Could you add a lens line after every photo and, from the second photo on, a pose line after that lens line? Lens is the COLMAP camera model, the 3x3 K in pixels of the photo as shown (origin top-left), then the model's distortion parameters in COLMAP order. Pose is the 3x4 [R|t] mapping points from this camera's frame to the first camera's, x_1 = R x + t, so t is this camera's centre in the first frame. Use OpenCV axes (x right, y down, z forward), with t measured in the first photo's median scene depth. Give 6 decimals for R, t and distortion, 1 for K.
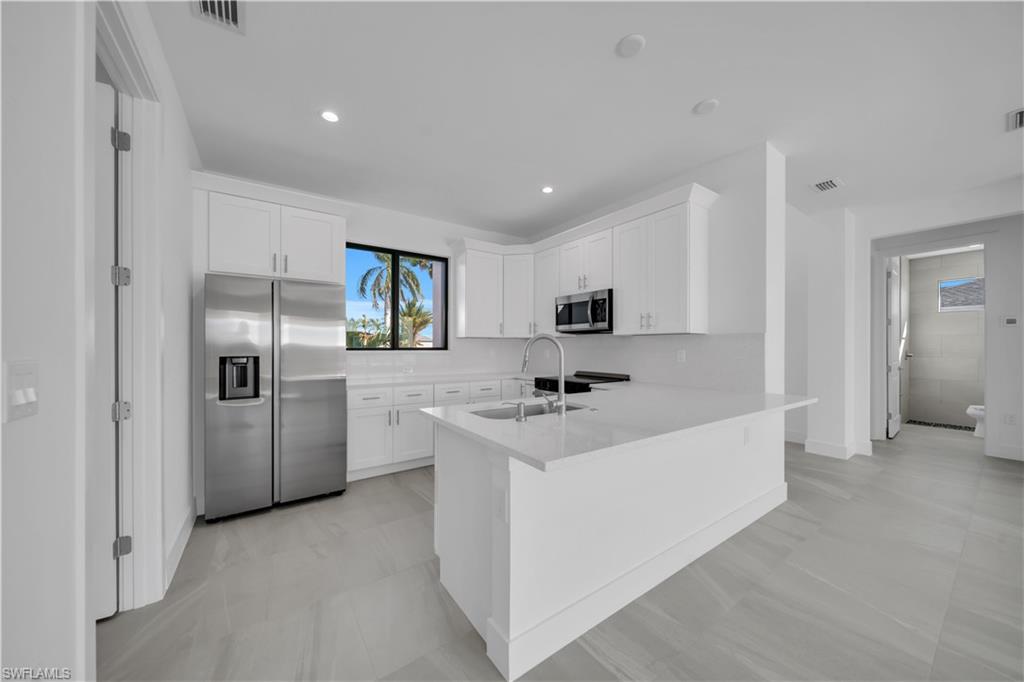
lens RADIAL K [[354.1, 0, 508.6], [0, 354.1, 349.5], [0, 0, 1]] dist [-0.015785, 0.000021]
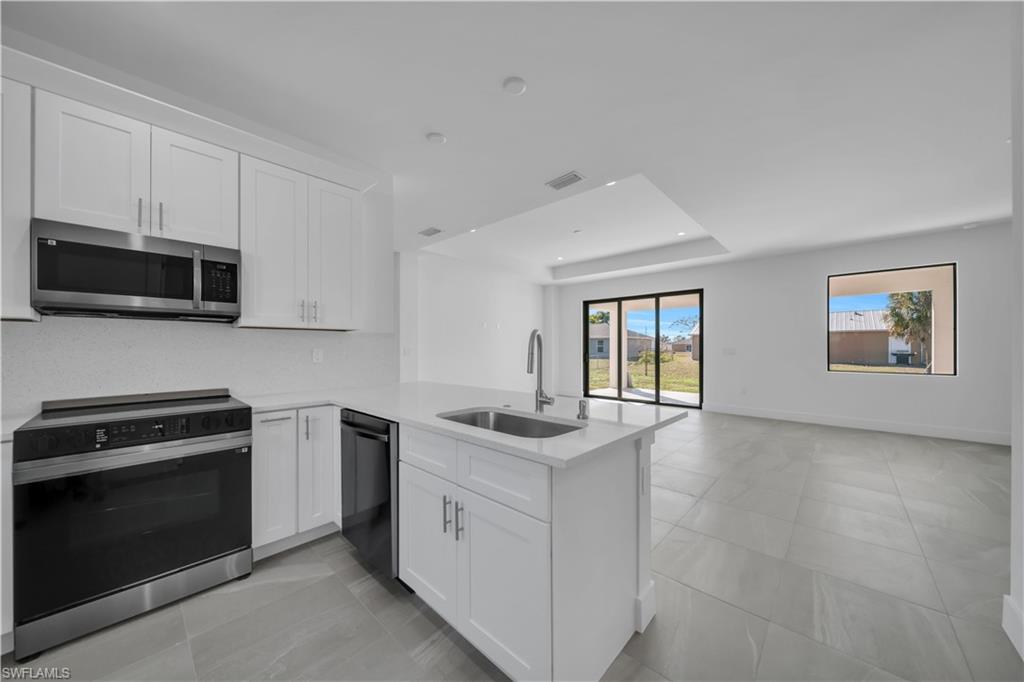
lens RADIAL K [[353.4, 0, 512.9], [0, 353.4, 346.9], [0, 0, 1]] dist [0.001413, -0.001489]
pose [[-0.224141, -0.000100, 0.974557, -0.408843], [0.007547, 0.999970, 0.001838, -0.001019], [-0.974527, 0.007767, -0.224134, 0.648025]]
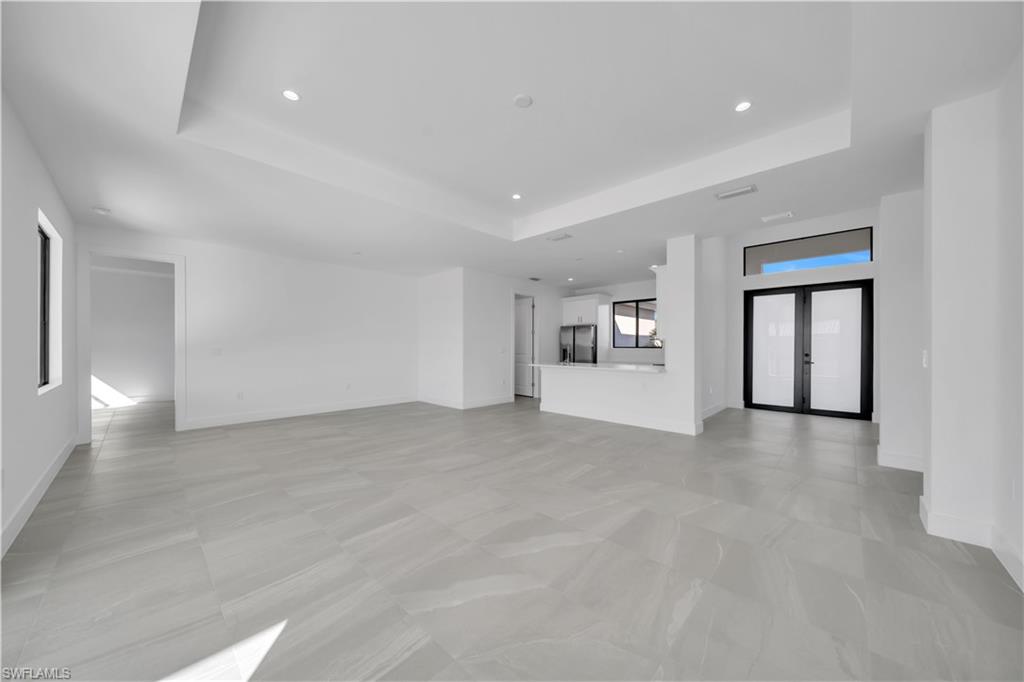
lens RADIAL K [[351.8, 0, 509.6], [0, 351.8, 343.2], [0, 0, 1]] dist [0.001172, 0.000058]
pose [[0.210202, -0.002717, -0.977654, 1.841930], [-0.006808, 0.999968, -0.004243, -0.011993], [0.977634, 0.007548, 0.210176, -0.213092]]
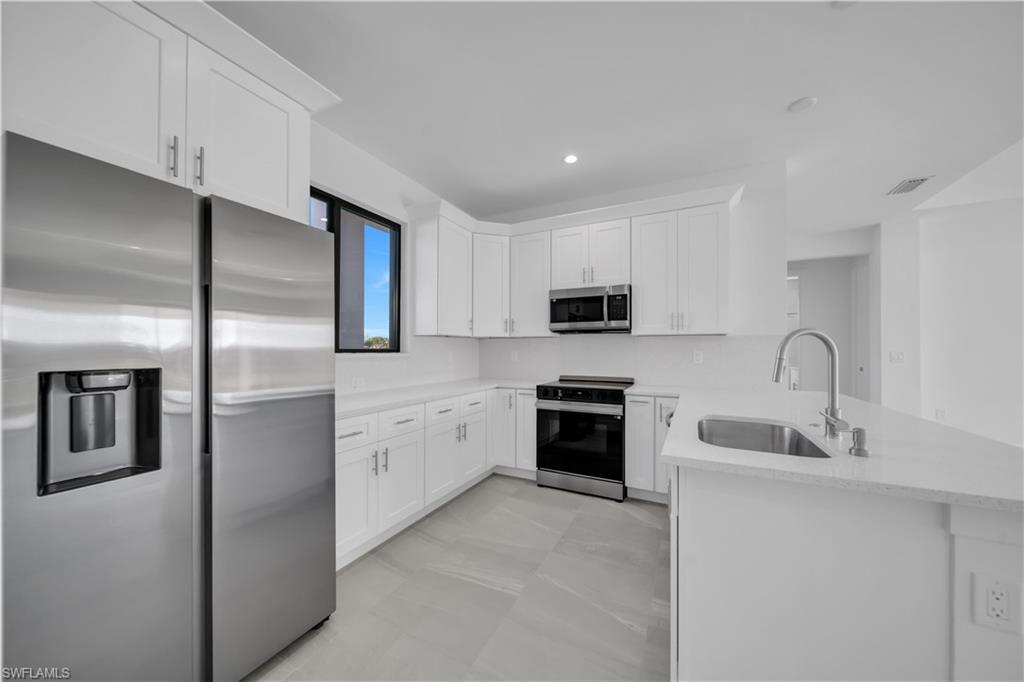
lens RADIAL K [[354.1, 0, 508.6], [0, 354.1, 349.5], [0, 0, 1]] dist [-0.015785, 0.000021]
pose [[0.882269, 0.000511, 0.470744, -0.401418], [0.002722, 0.999977, -0.006187, 0.000944], [-0.470737, 0.006740, 0.882248, 0.333182]]
